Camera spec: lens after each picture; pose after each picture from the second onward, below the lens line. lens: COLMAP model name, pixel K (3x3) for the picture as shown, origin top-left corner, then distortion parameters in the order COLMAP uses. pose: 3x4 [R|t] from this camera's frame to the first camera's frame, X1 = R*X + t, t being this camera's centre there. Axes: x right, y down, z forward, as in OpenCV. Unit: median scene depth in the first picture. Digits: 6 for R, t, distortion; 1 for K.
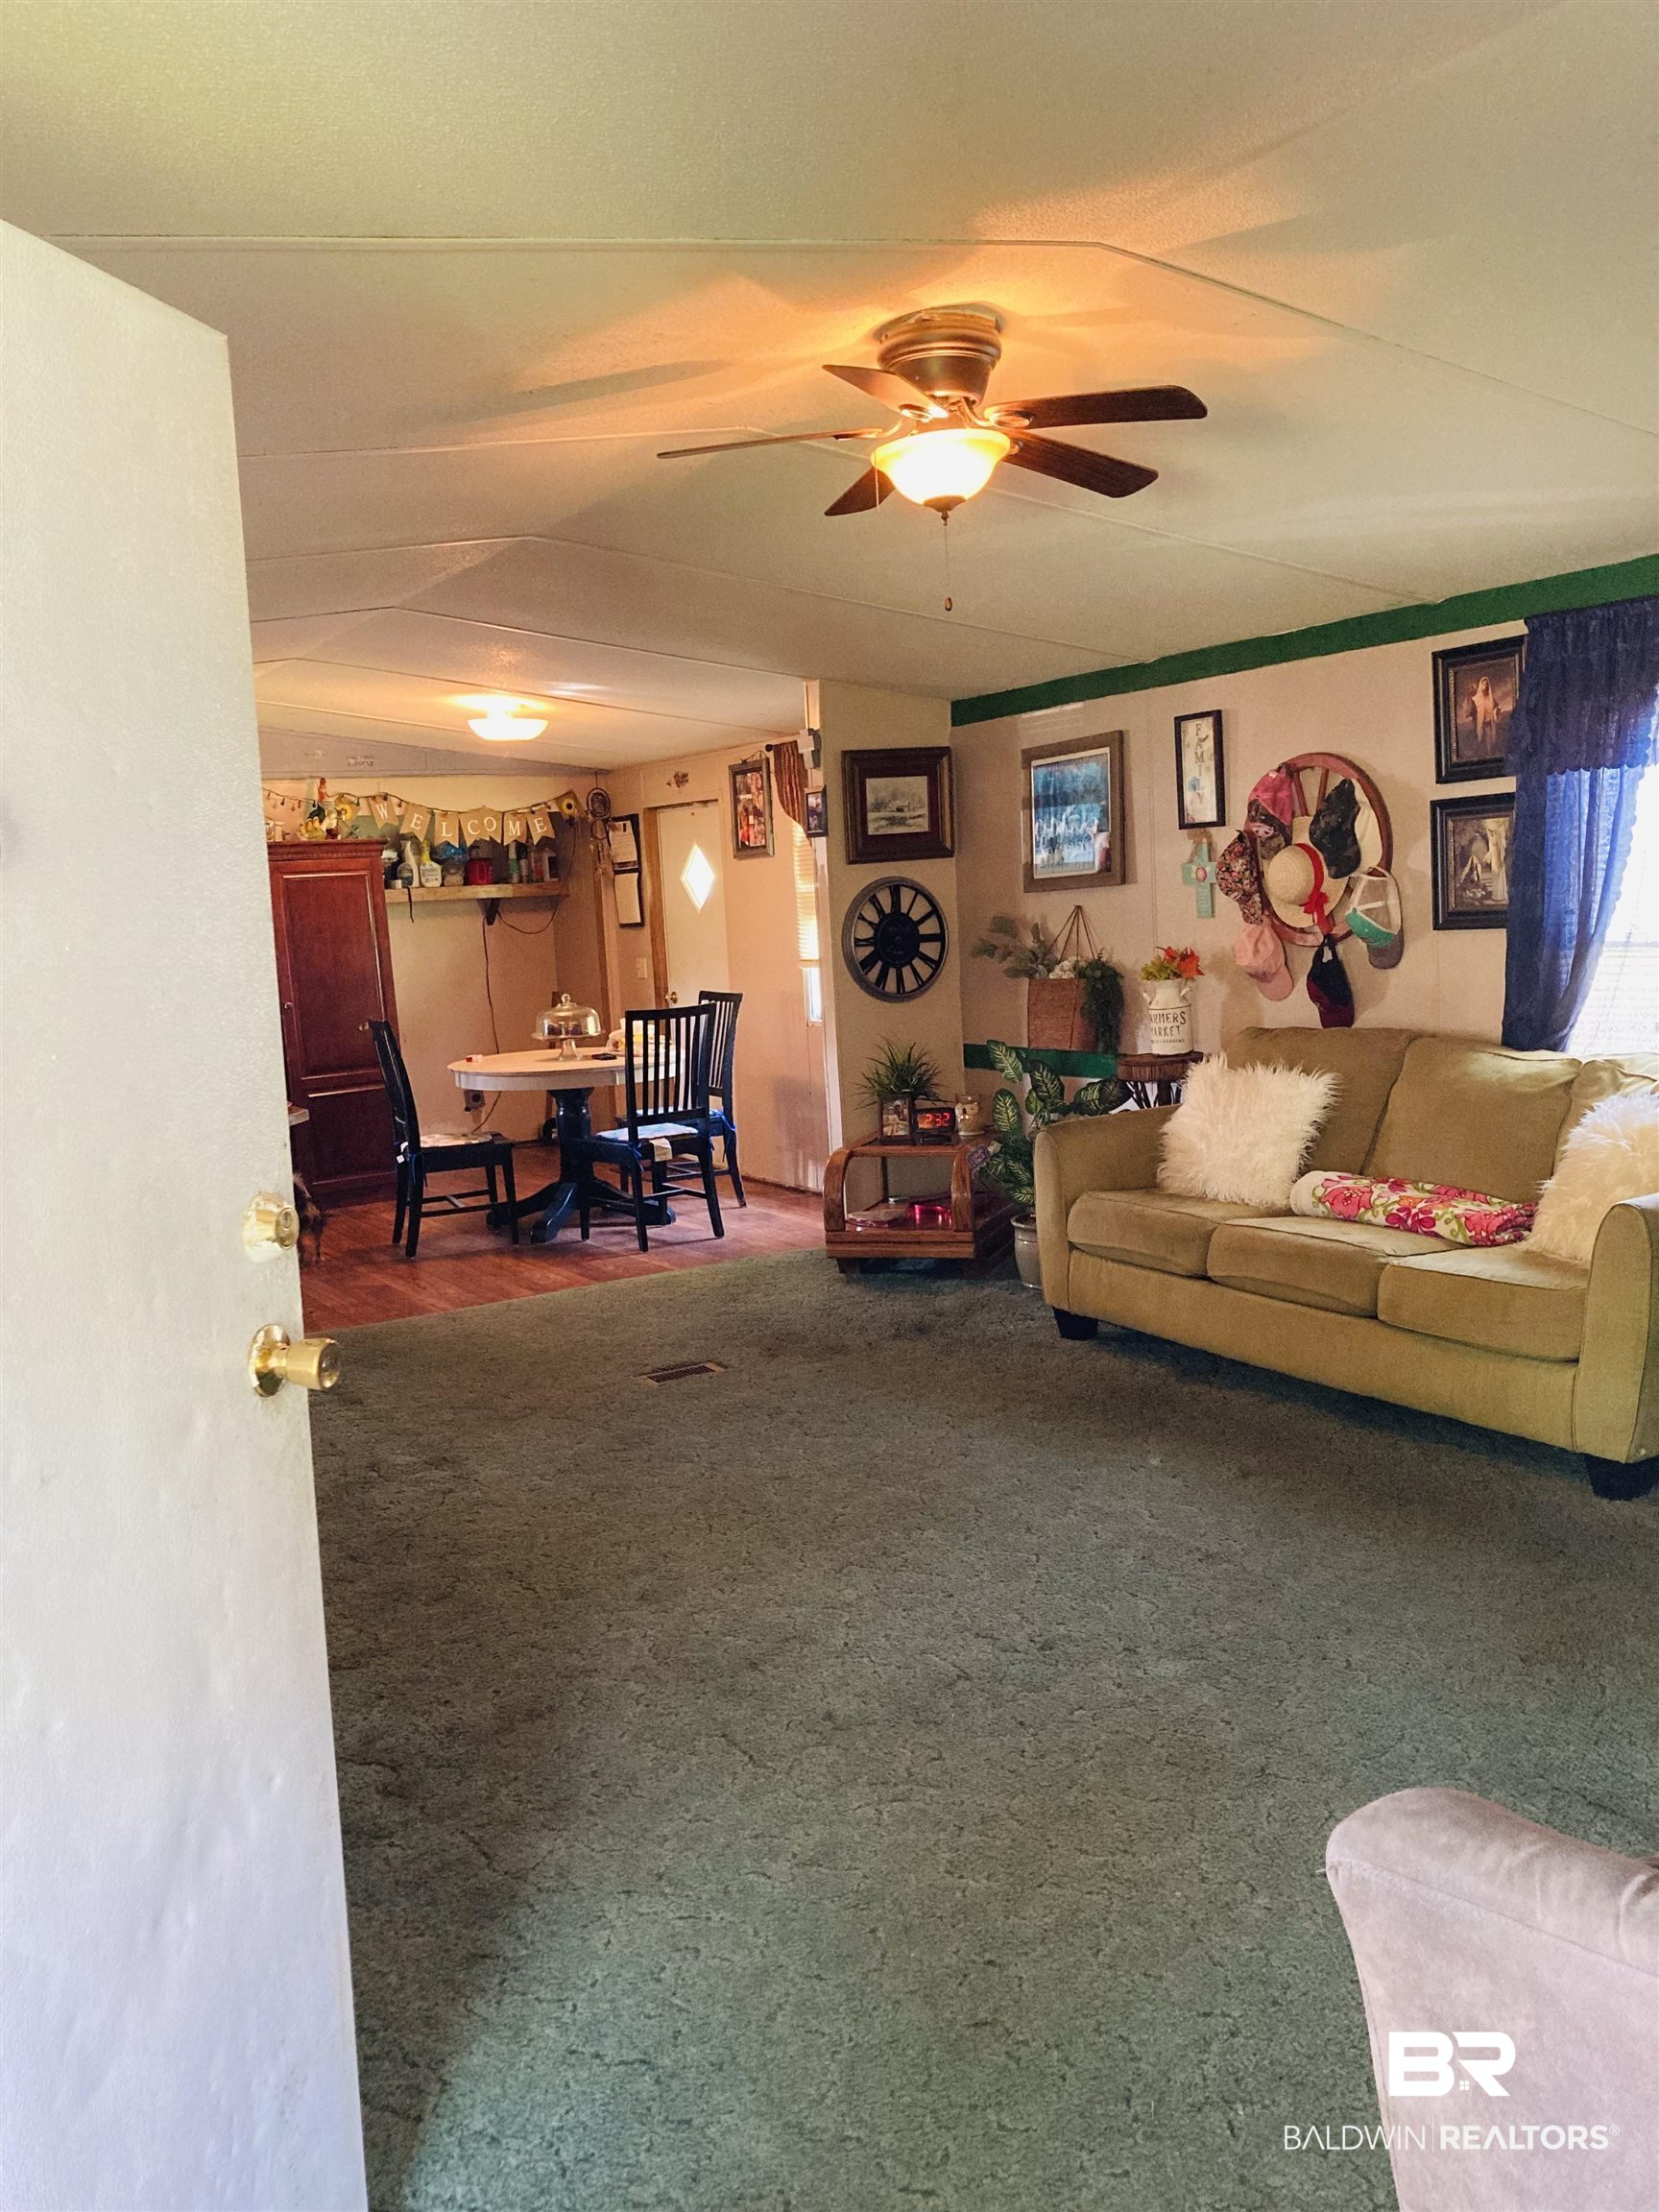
lens RADIAL K [[1779.9, 0, 827.1], [0, 1779.9, 1136.3], [0, 0, 1]] dist [0.079247, -0.293728]
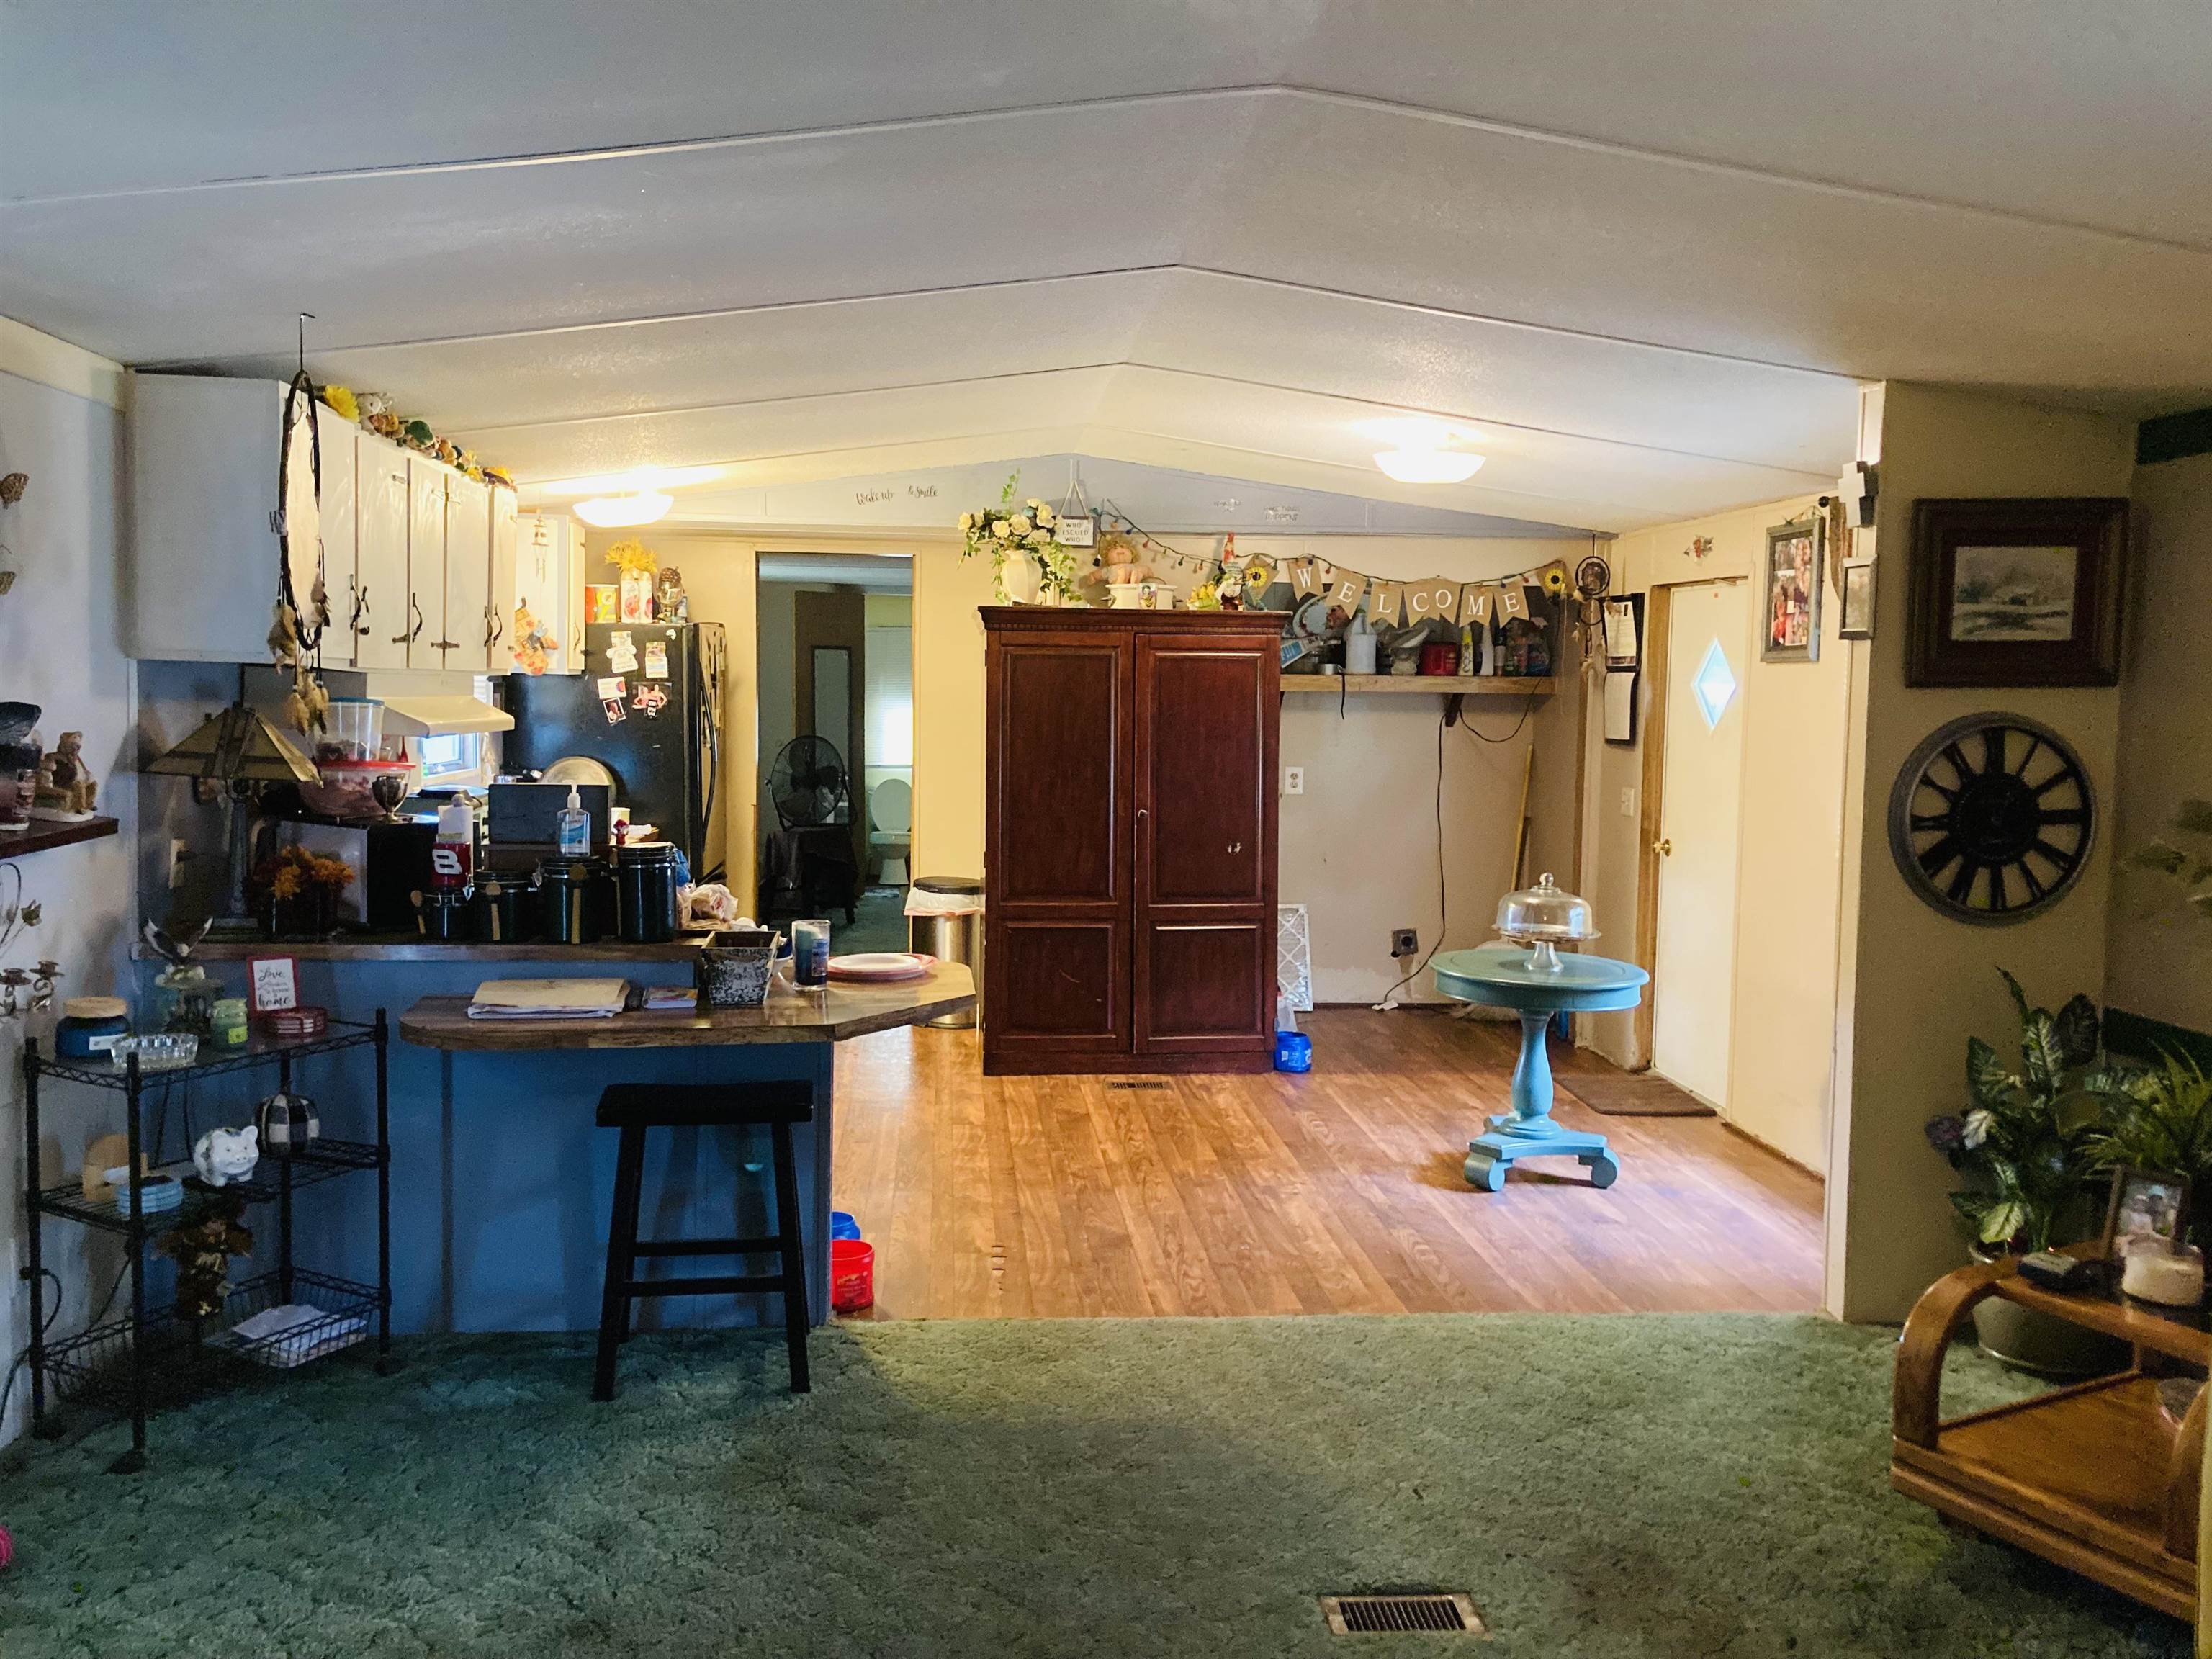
lens RADIAL K [[1774.4, 0, 1079.0], [0, 1774.4, 804.5], [0, 0, 1]] dist [0.000549, -0.000901]
pose [[0.883783, 0.094339, -0.458289, 0.052281], [-0.120023, 0.992399, -0.027171, -0.080691], [0.452242, 0.079019, 0.888388, 0.439850]]
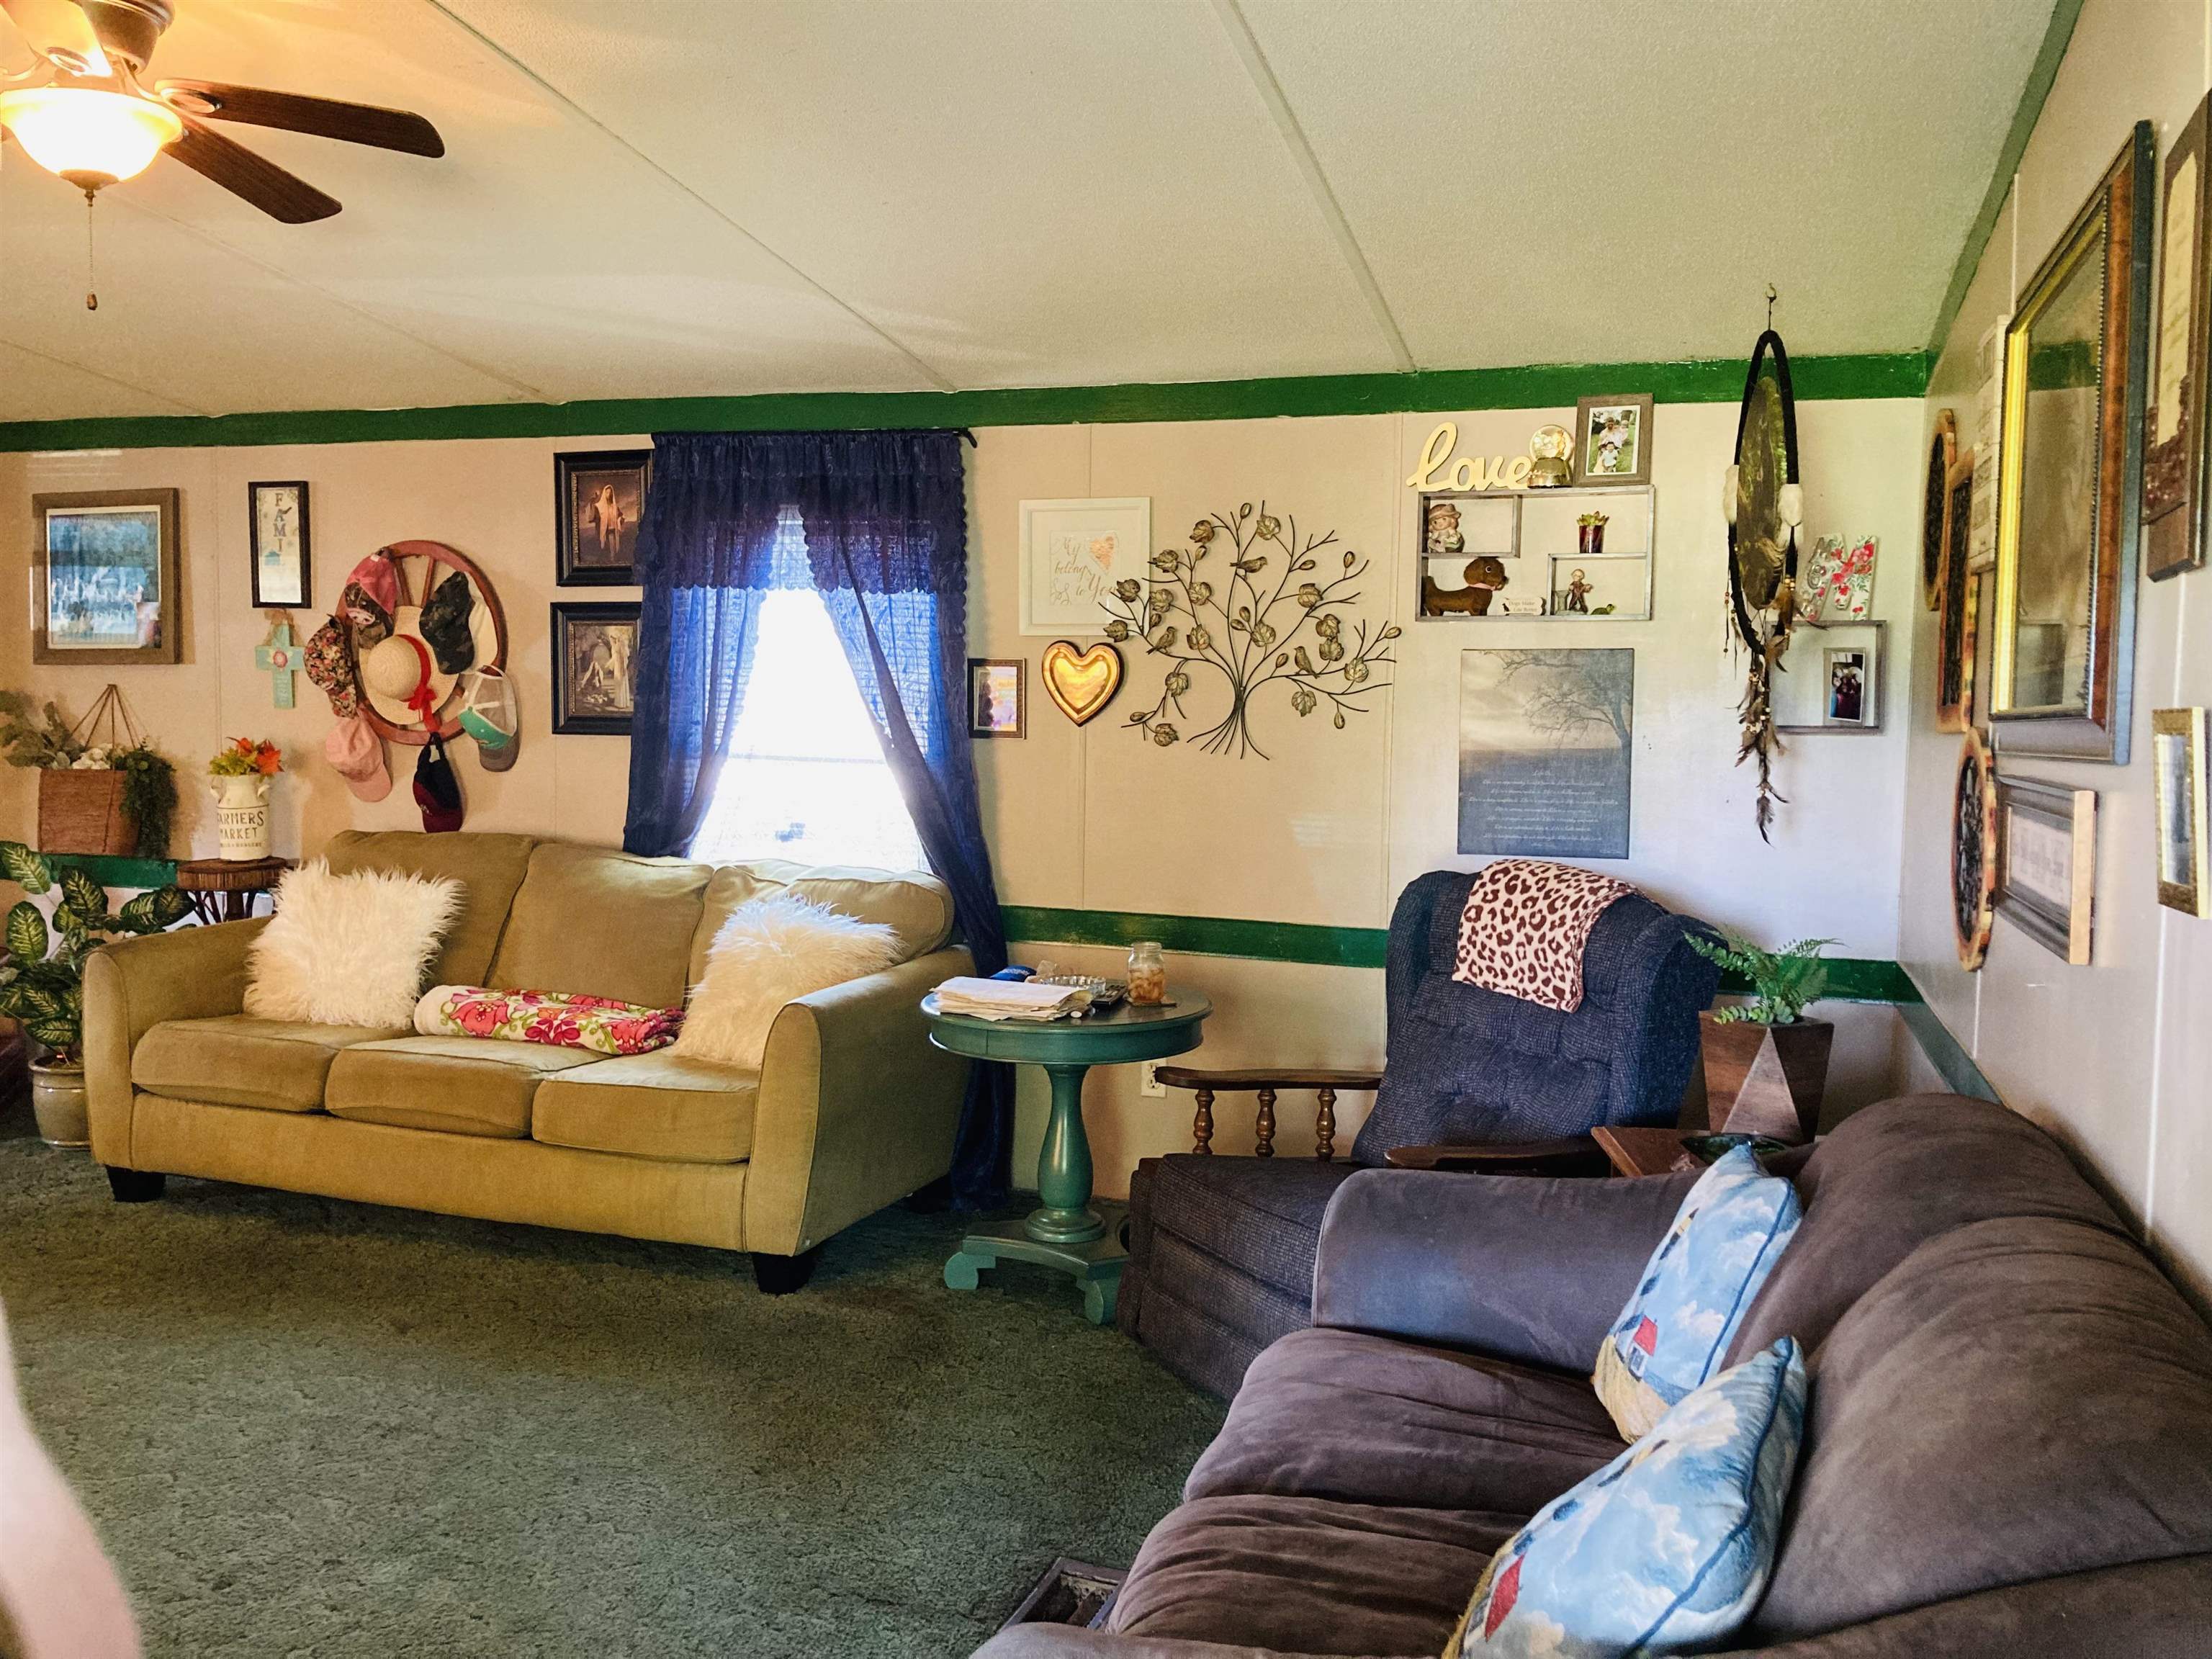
lens RADIAL K [[1792.7, 0, 1106.0], [0, 1792.7, 829.5], [0, 0, 1]] dist [0.000874, 0.001743]
pose [[0.755370, 0.014443, 0.655140, -0.070519], [0.028193, 0.998115, -0.054511, -0.000938], [-0.654692, 0.059646, 0.753539, 0.062385]]
